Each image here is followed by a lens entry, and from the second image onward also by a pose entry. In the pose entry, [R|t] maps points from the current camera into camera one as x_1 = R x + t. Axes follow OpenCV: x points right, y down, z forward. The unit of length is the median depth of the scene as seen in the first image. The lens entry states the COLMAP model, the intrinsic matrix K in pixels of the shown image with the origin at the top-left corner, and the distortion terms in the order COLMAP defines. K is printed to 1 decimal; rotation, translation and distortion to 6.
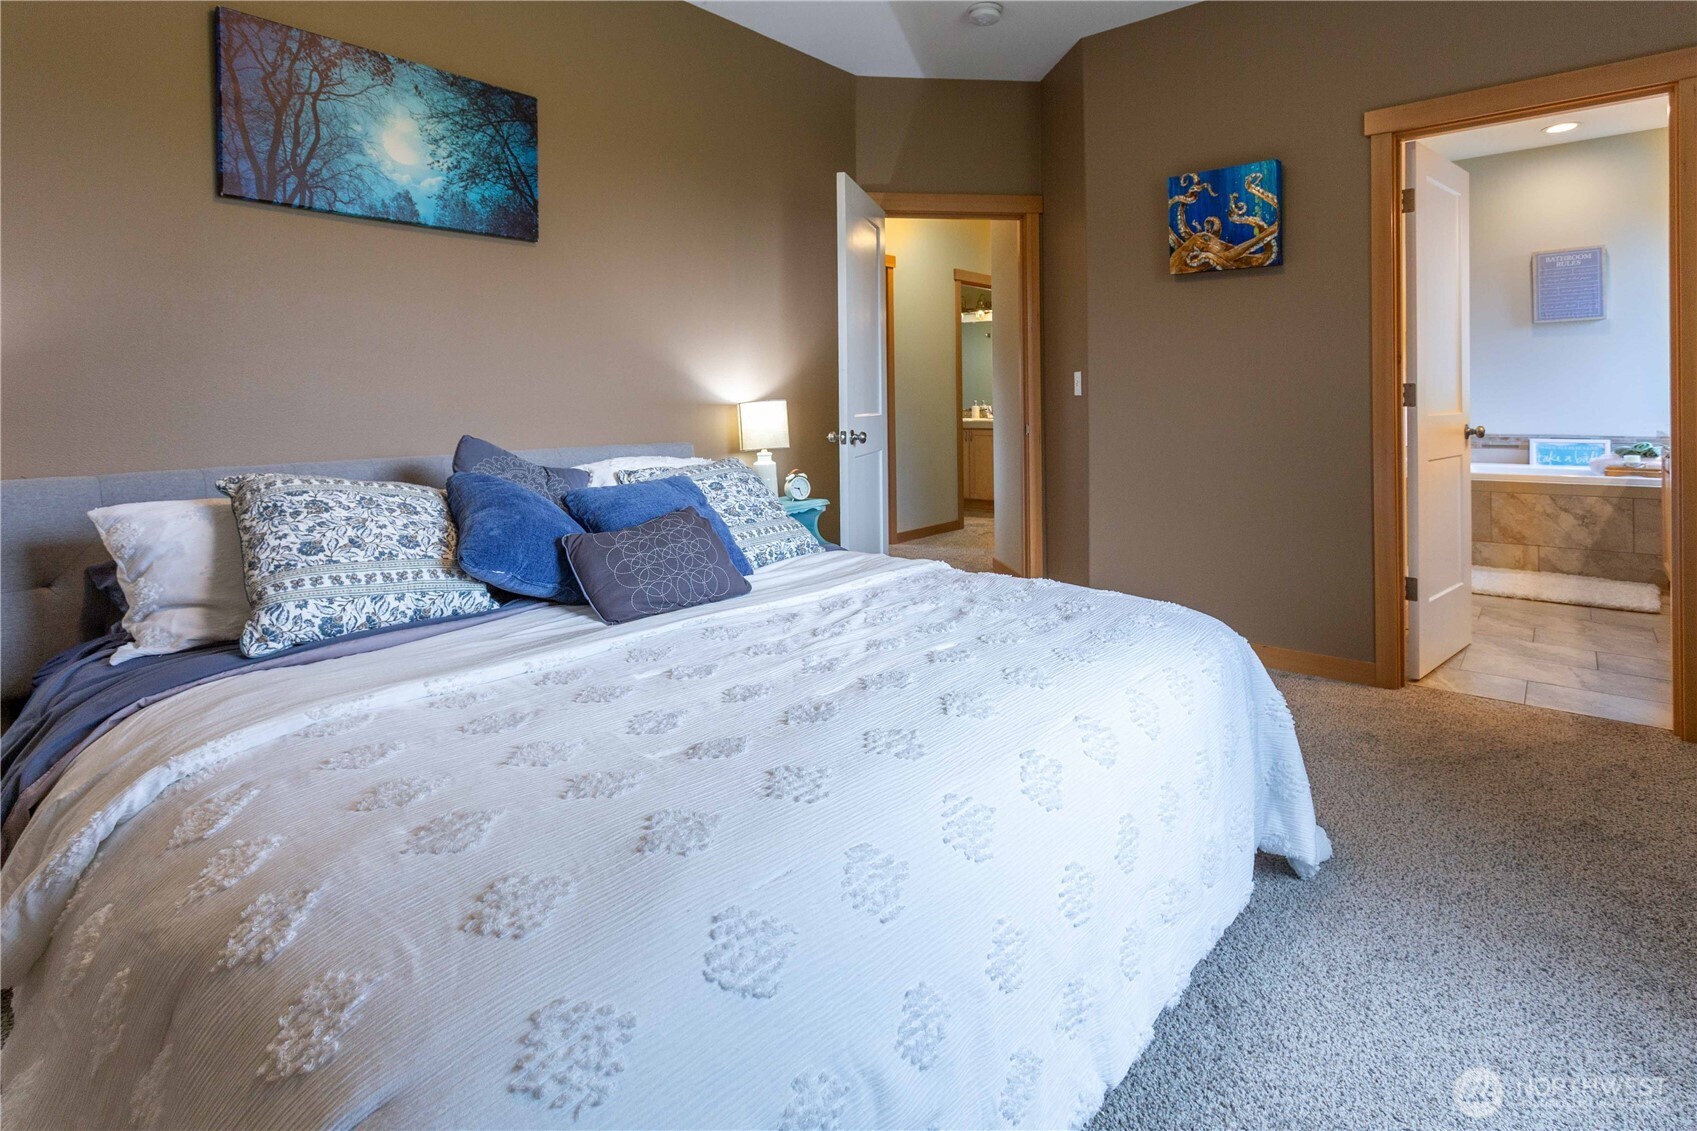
lens RADIAL K [[836.8, 0, 821.6], [0, 836.8, 401.8], [0, 0, 1]] dist [-0.002519, 0.002320]
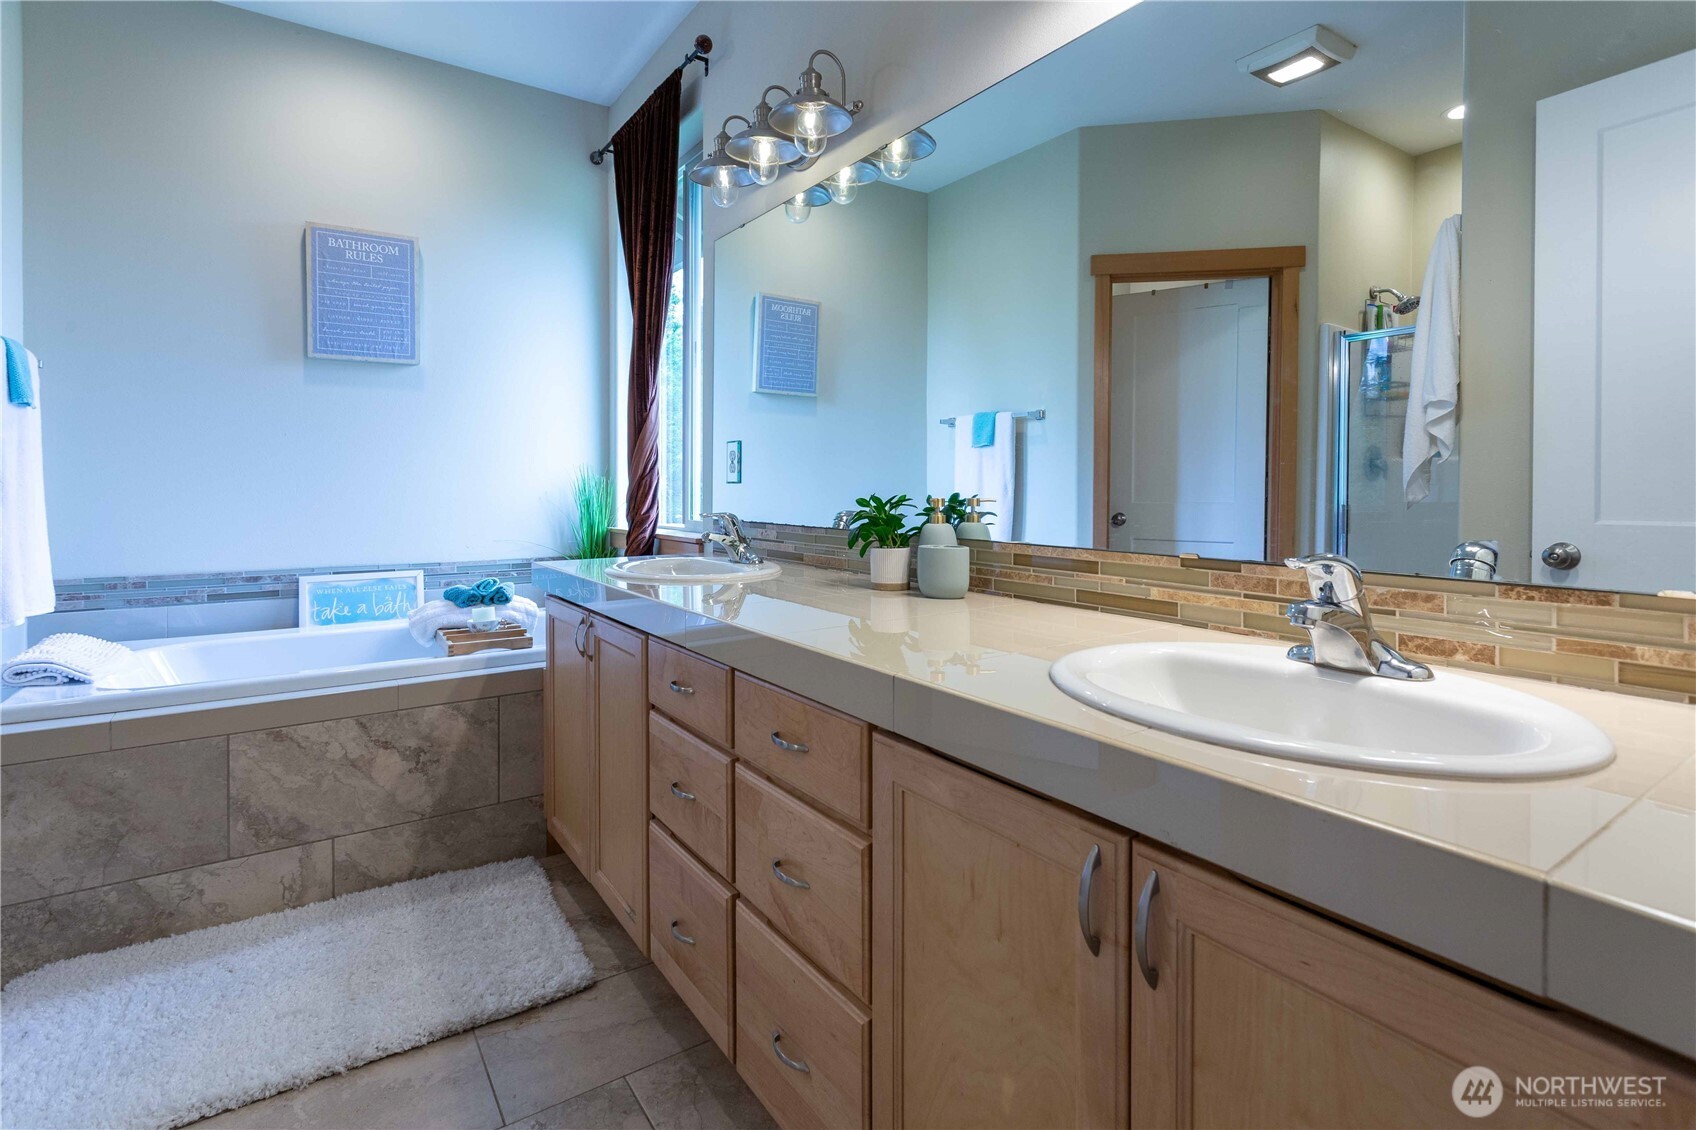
lens RADIAL K [[836.3, 0, 849.8], [0, 836.3, 490.9], [0, 0, 1]] dist [-0.002519, 0.002320]
pose [[0.248266, 0.009407, 0.968646, 0.518987], [0.001276, 0.999949, -0.010038, -0.004797], [-0.968691, 0.003728, 0.248242, 0.653940]]
